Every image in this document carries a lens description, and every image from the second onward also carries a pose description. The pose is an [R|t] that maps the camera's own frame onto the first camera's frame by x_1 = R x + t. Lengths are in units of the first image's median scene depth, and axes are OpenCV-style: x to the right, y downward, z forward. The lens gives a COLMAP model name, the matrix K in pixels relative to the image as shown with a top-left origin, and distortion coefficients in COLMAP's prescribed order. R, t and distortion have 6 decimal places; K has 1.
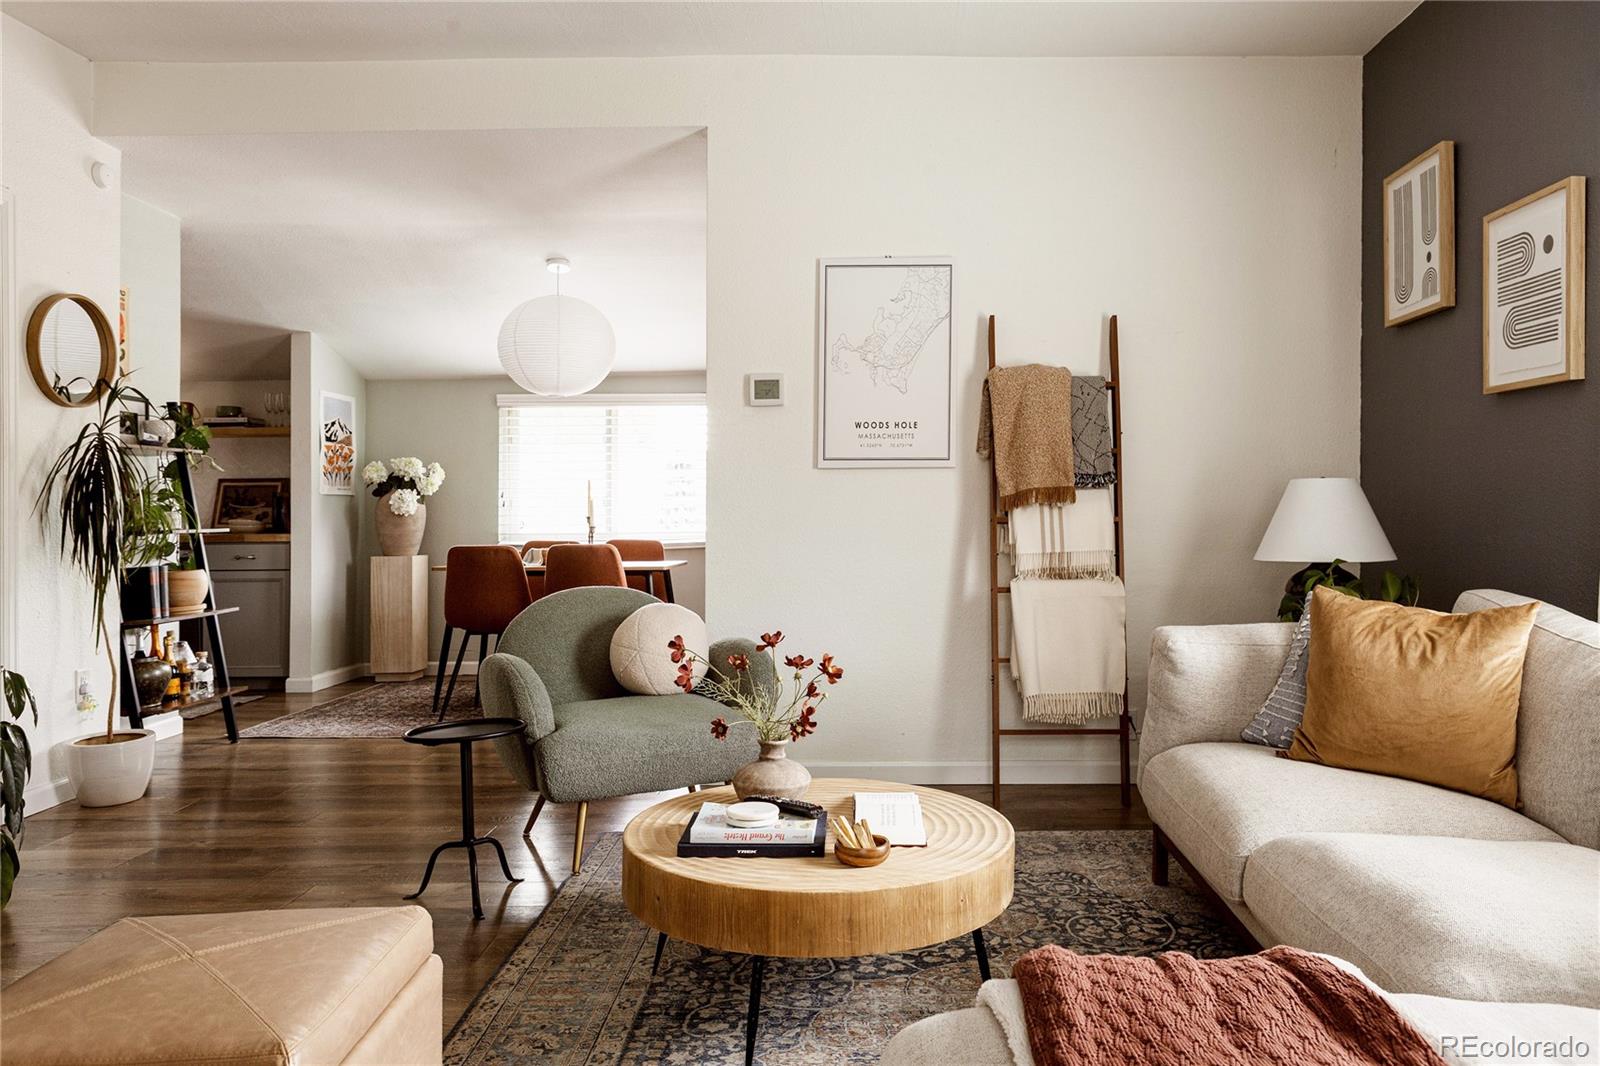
lens RADIAL K [[1125.8, 0, 821.6], [0, 1125.8, 543.7], [0, 0, 1]] dist [-0.017826, 0.010640]
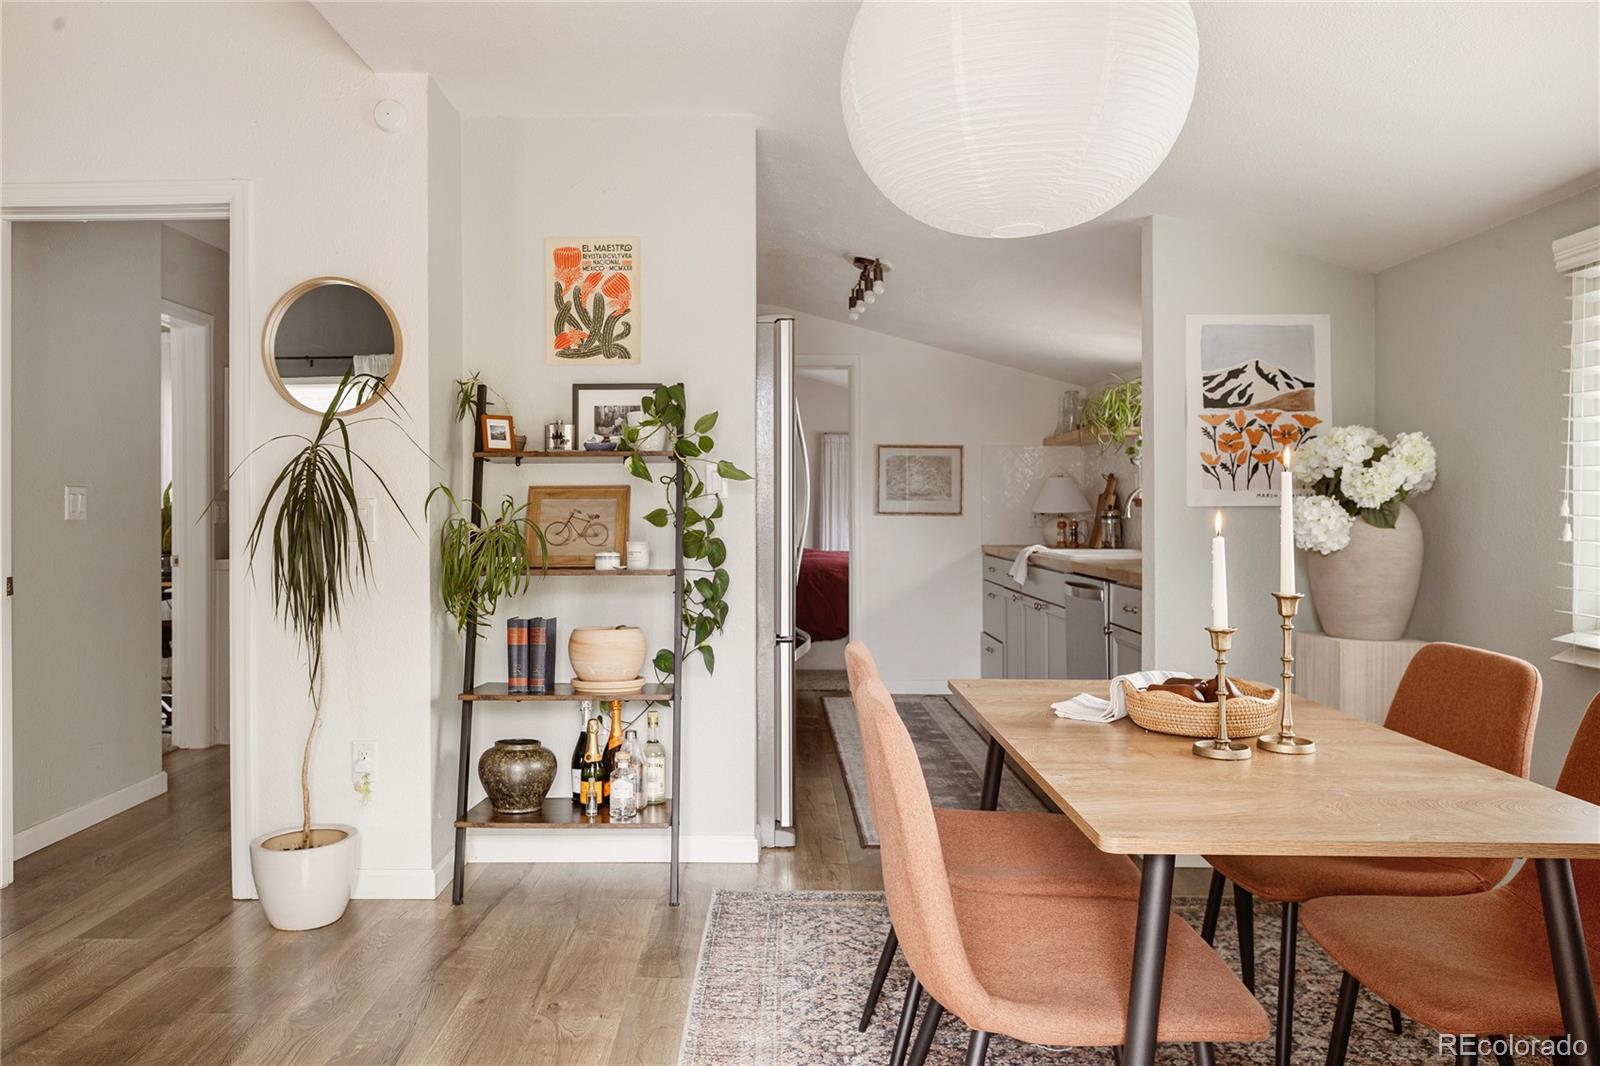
lens RADIAL K [[1125.8, 0, 808.3], [0, 1125.8, 488.8], [0, 0, 1]] dist [-0.017826, 0.010640]
pose [[0.016960, -0.013127, -0.999770, 0.137639], [-0.026209, 0.999564, -0.013569, -0.062618], [0.999513, 0.026433, 0.016609, 1.236333]]
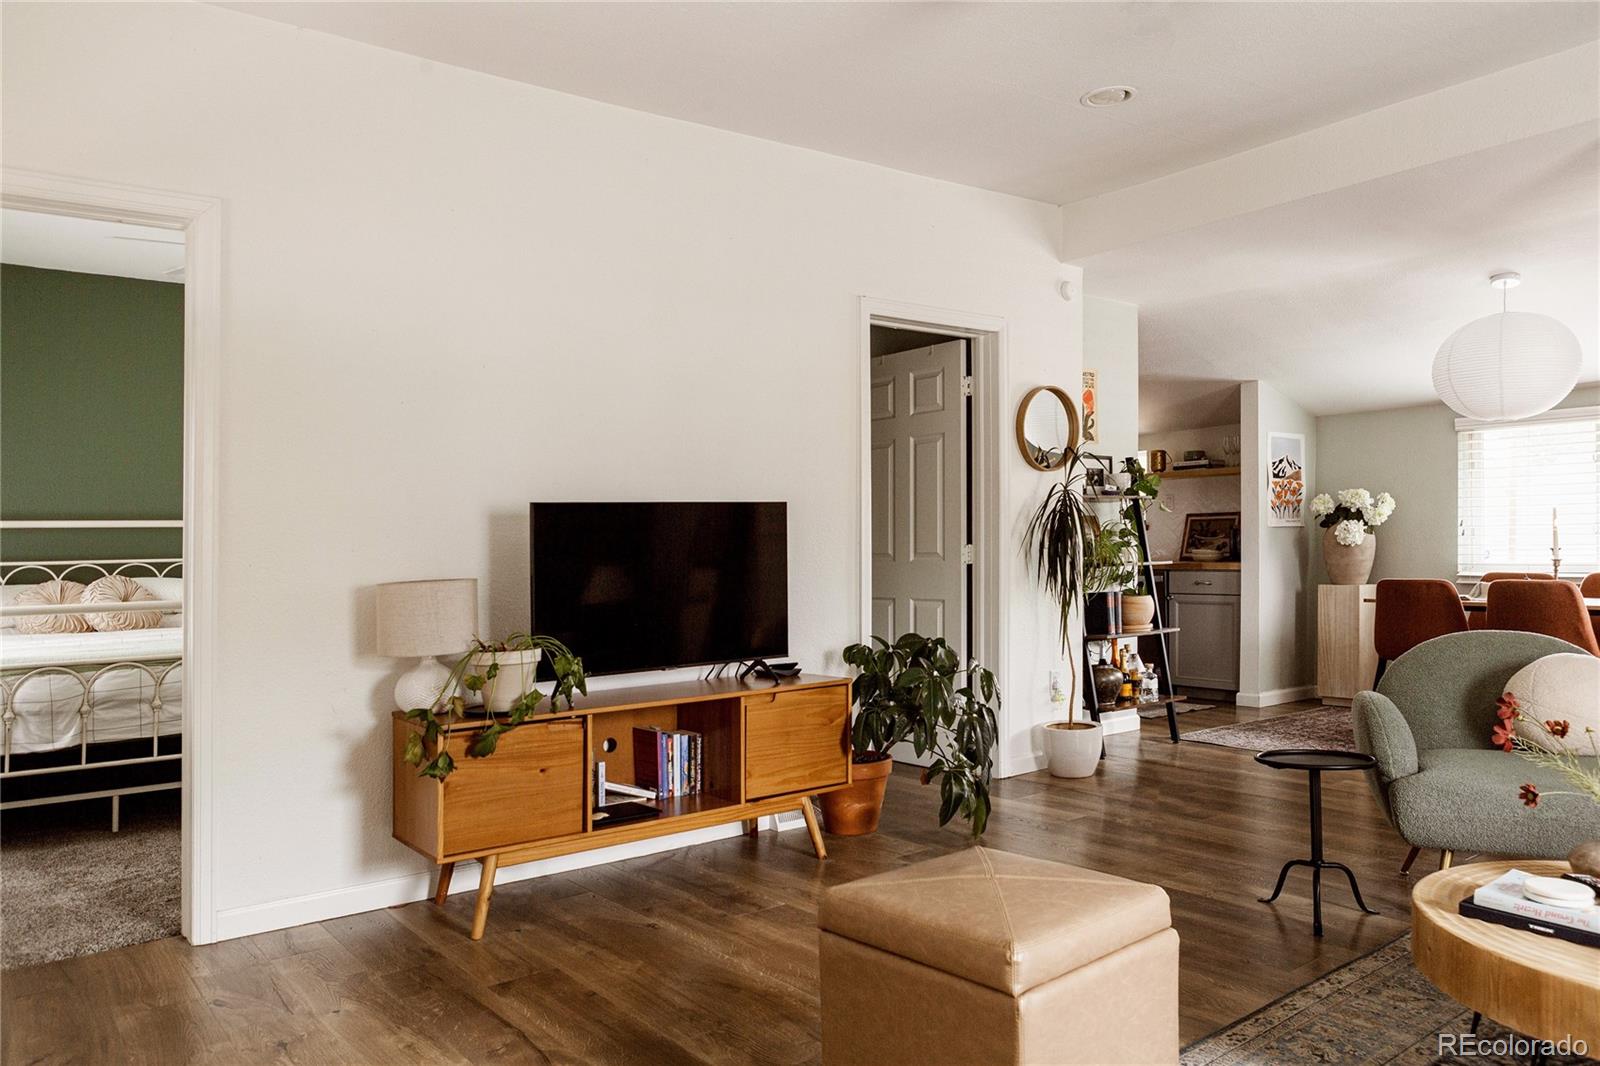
lens RADIAL K [[1075.1, 0, 774.3], [0, 1075.1, 560.3], [0, 0, 1]] dist [0.003651, -0.002689]
pose [[0.618875, 0.007109, -0.785457, 0.119345], [-0.007519, 0.999967, 0.003126, -0.017356], [0.785454, 0.003972, 0.618908, -0.036112]]
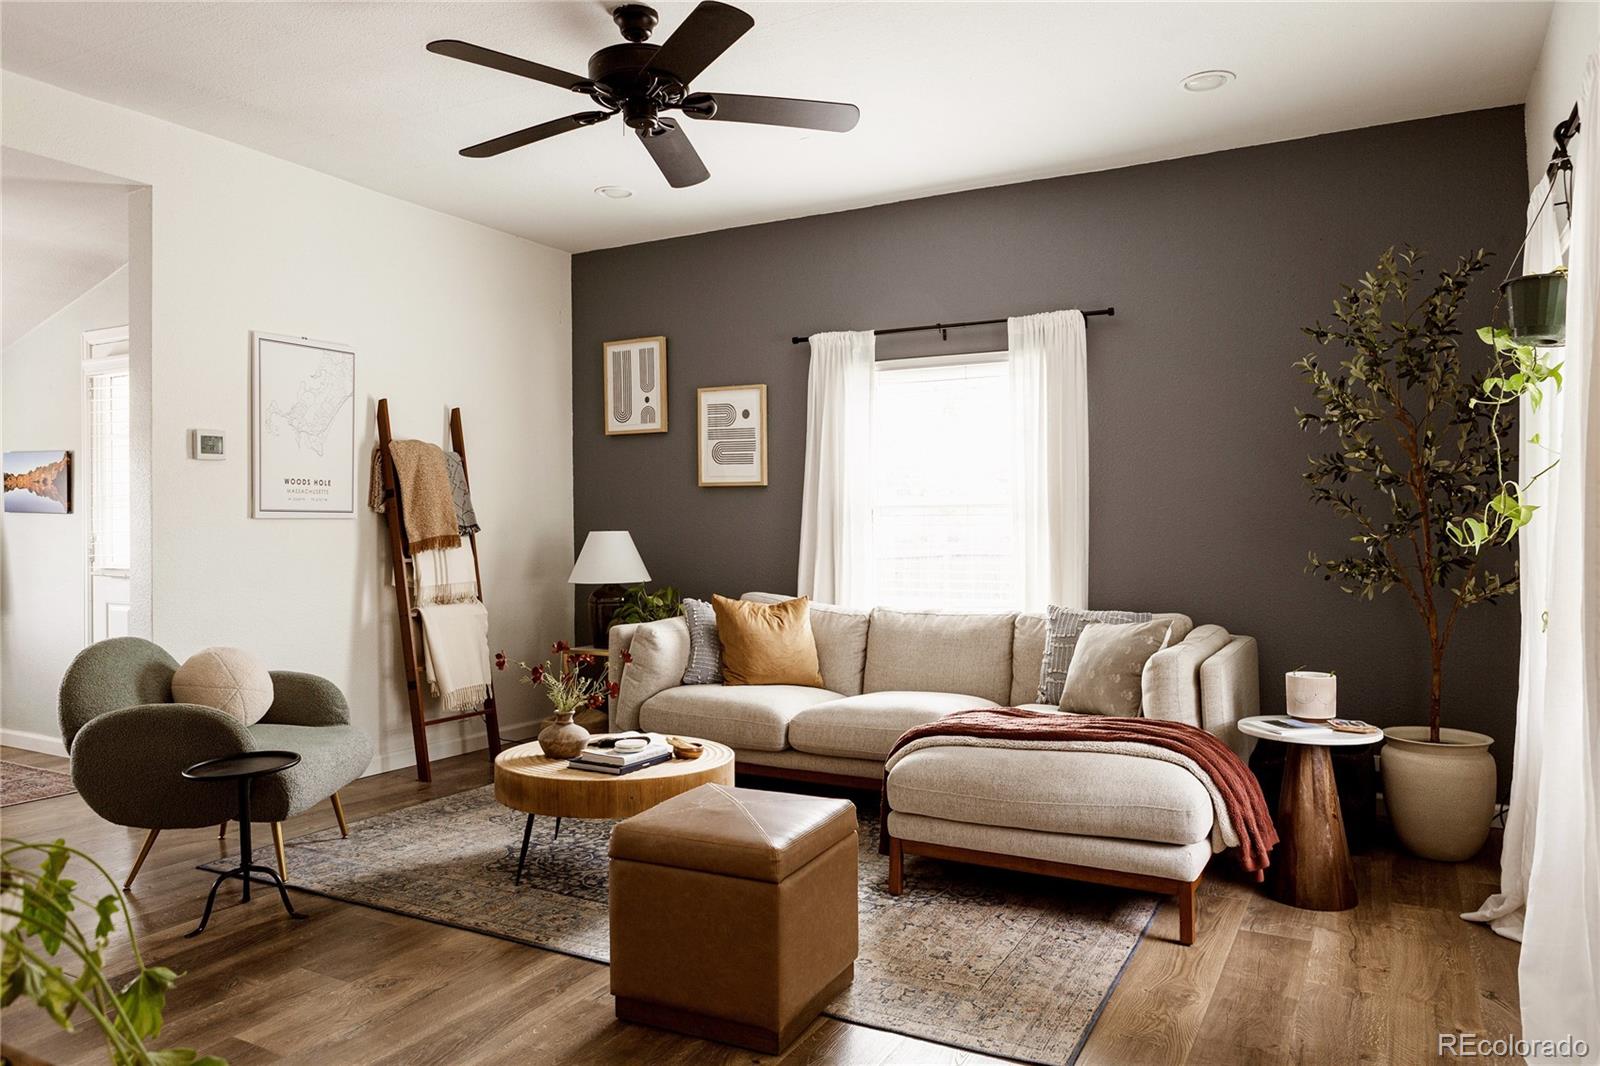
lens RADIAL K [[1075.1, 0, 862.5], [0, 1075.1, 538.1], [0, 0, 1]] dist [0.003651, -0.002689]
pose [[0.458033, -0.004981, 0.888921, -0.670182], [0.026151, 0.999627, -0.007874, -0.023280], [-0.888550, 0.026853, 0.457993, -0.022897]]
